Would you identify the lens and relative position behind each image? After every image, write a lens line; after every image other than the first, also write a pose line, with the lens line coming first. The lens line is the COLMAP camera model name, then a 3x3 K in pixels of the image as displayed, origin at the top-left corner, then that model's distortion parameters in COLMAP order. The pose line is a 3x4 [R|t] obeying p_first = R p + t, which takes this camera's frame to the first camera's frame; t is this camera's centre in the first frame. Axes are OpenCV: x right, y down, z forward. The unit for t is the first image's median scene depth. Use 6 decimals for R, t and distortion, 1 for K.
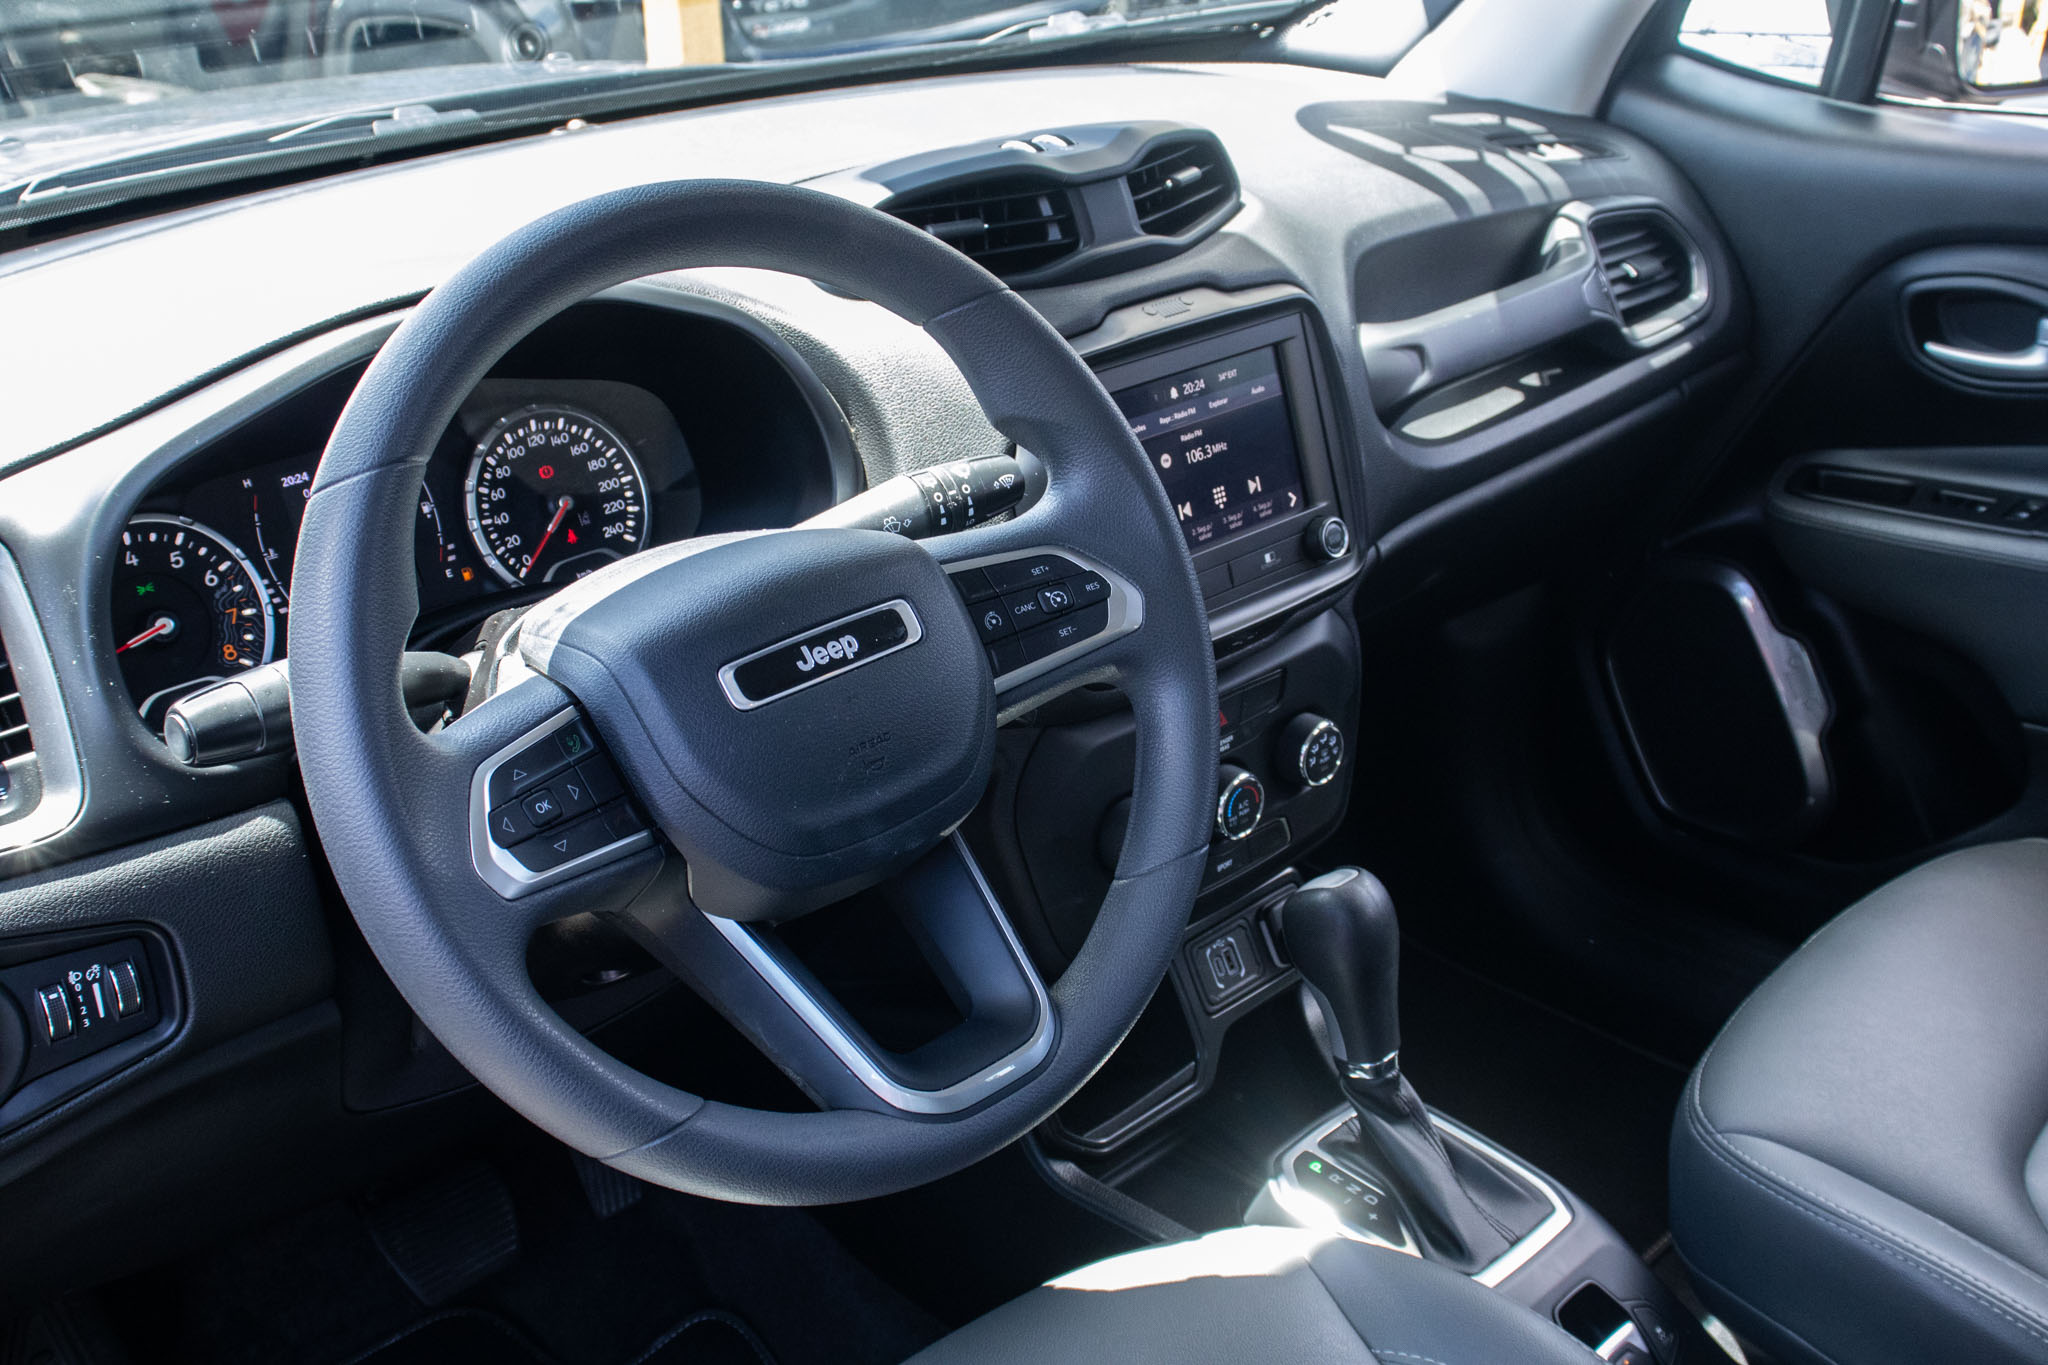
lens RADIAL K [[2263.2, 0, 1023.8], [0, 2263.2, 682.7], [0, 0, 1]] dist [-0.066366, 0.000000]
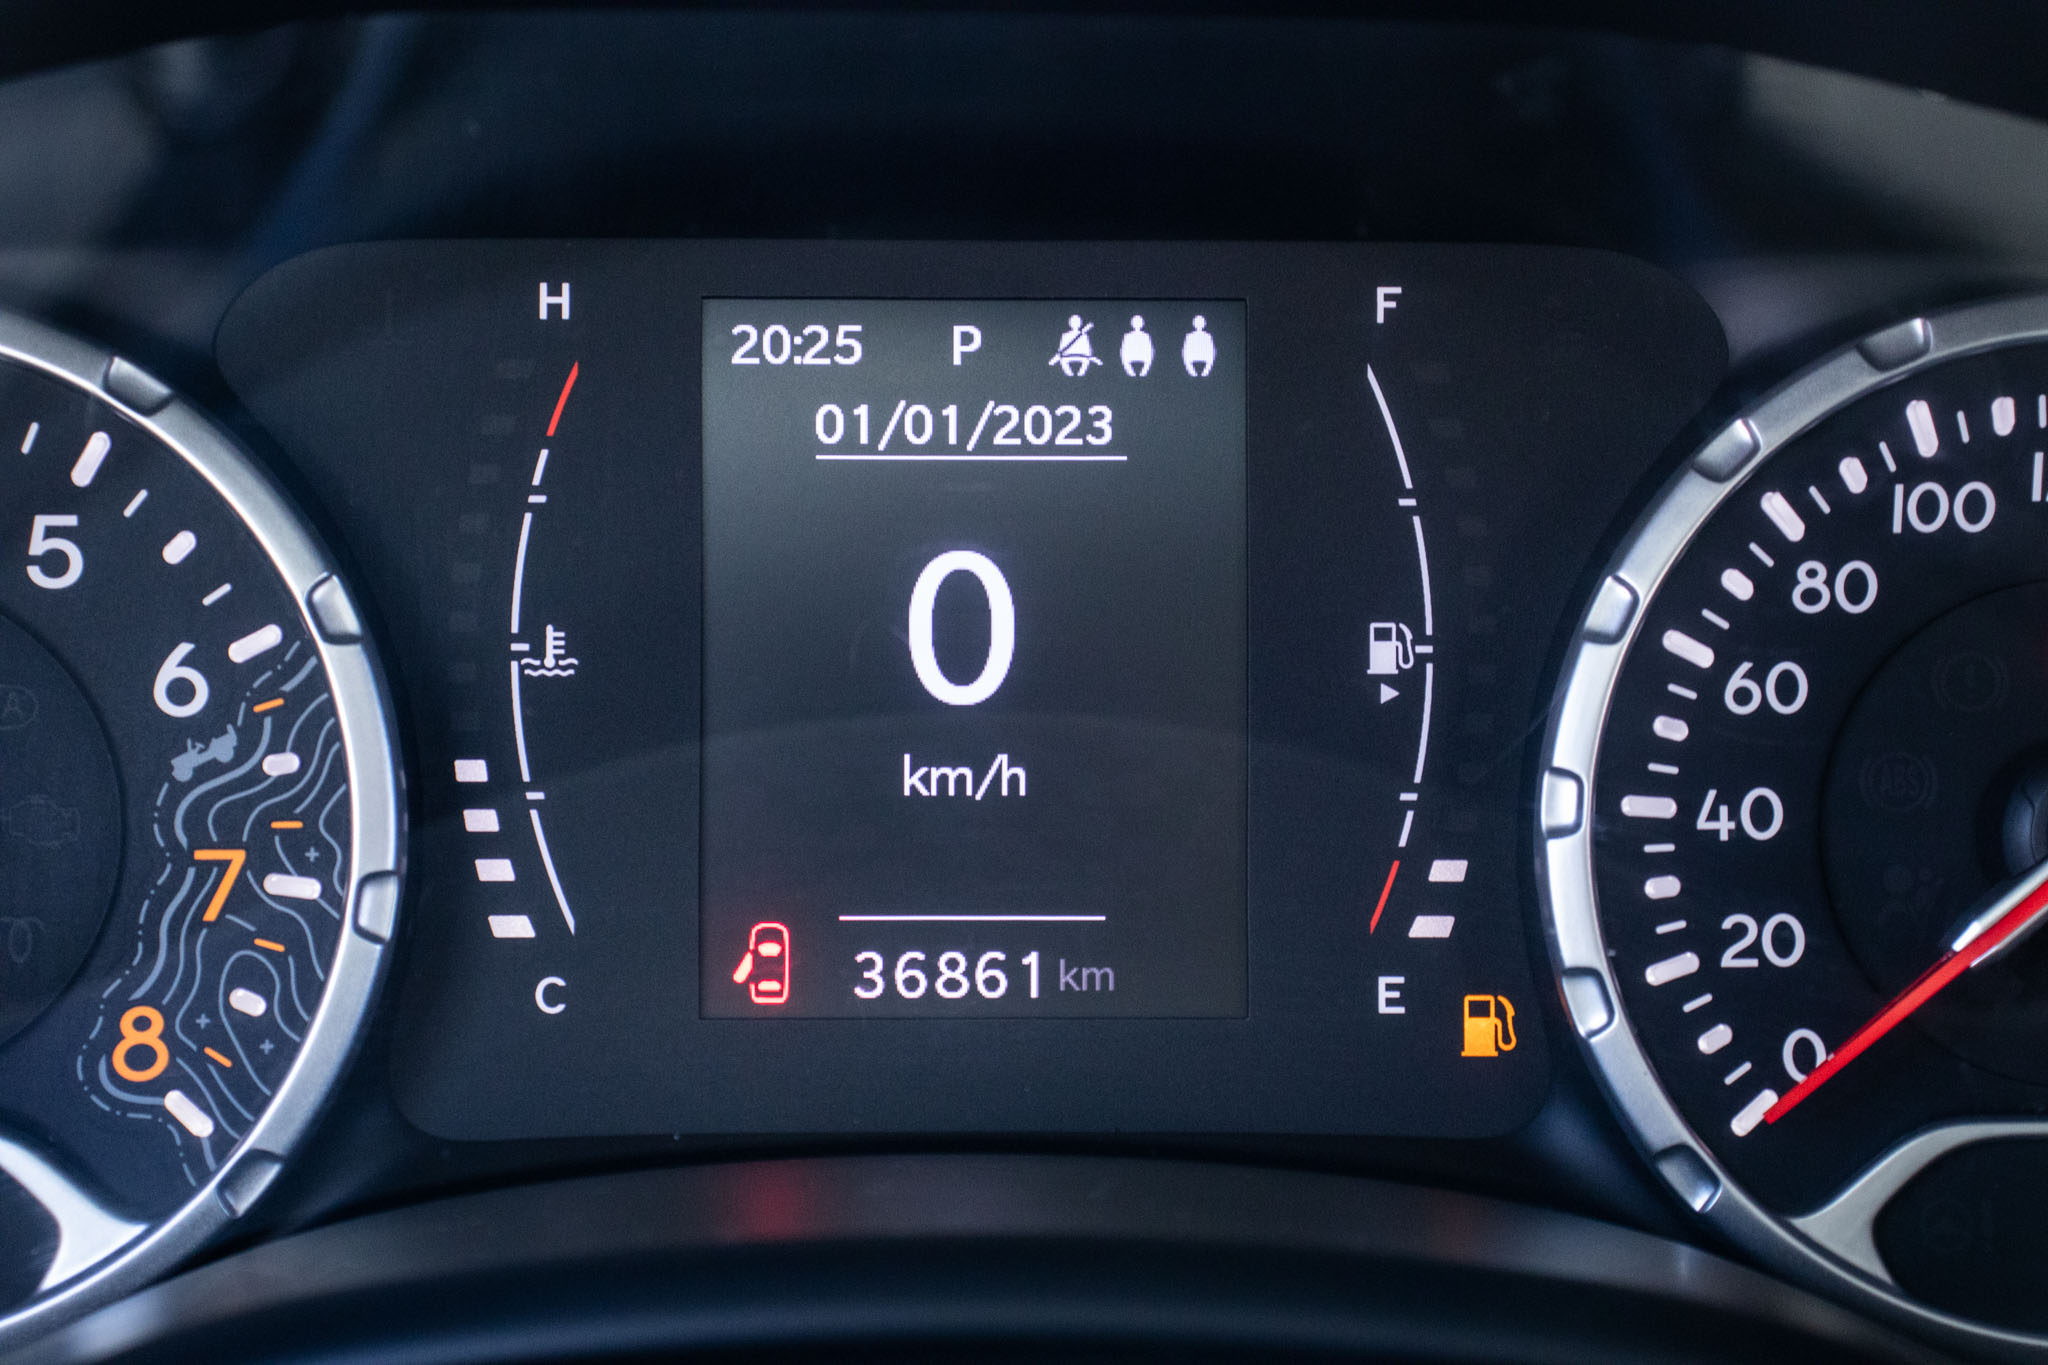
lens RADIAL K [[4284.3, 0, 1024.0], [0, 4284.3, 681.2], [0, 0, 1]] dist [0.078935, 0.000000]
pose [[0.727157, 0.285527, -0.624273, -0.053179], [-0.306574, 0.948741, 0.076831, -0.100931], [0.614211, 0.135517, 0.777419, 0.730095]]
